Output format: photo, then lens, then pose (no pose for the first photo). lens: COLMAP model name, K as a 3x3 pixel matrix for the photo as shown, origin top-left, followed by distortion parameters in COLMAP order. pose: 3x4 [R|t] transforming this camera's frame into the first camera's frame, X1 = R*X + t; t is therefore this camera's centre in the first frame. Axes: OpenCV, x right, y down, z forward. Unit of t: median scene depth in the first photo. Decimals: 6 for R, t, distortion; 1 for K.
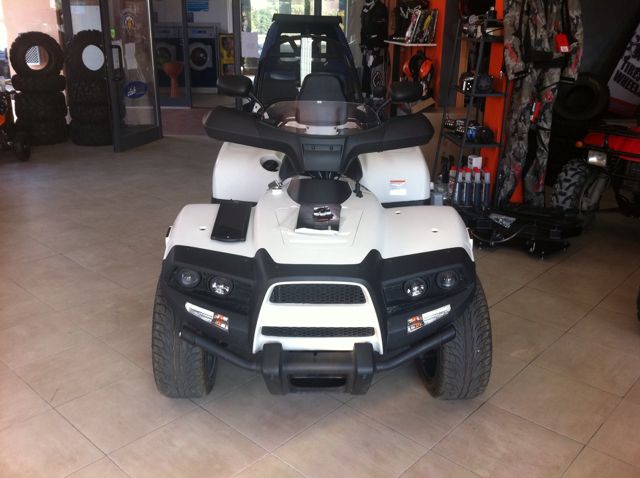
lens RADIAL K [[553.9, 0, 319.5], [0, 553.9, 239.1], [0, 0, 1]] dist [0.002682, -0.002247]
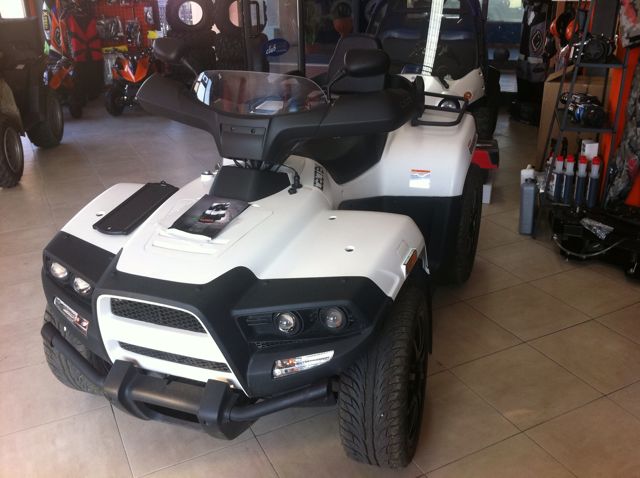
lens RADIAL K [[575.8, 0, 320.7], [0, 575.8, 229.7], [0, 0, 1]] dist [-0.023532, -0.006499]
pose [[0.948233, 0.111288, -0.297439, 0.212123], [-0.097567, 0.993380, 0.060634, -0.044999], [0.302218, -0.028475, 0.952814, 0.123389]]
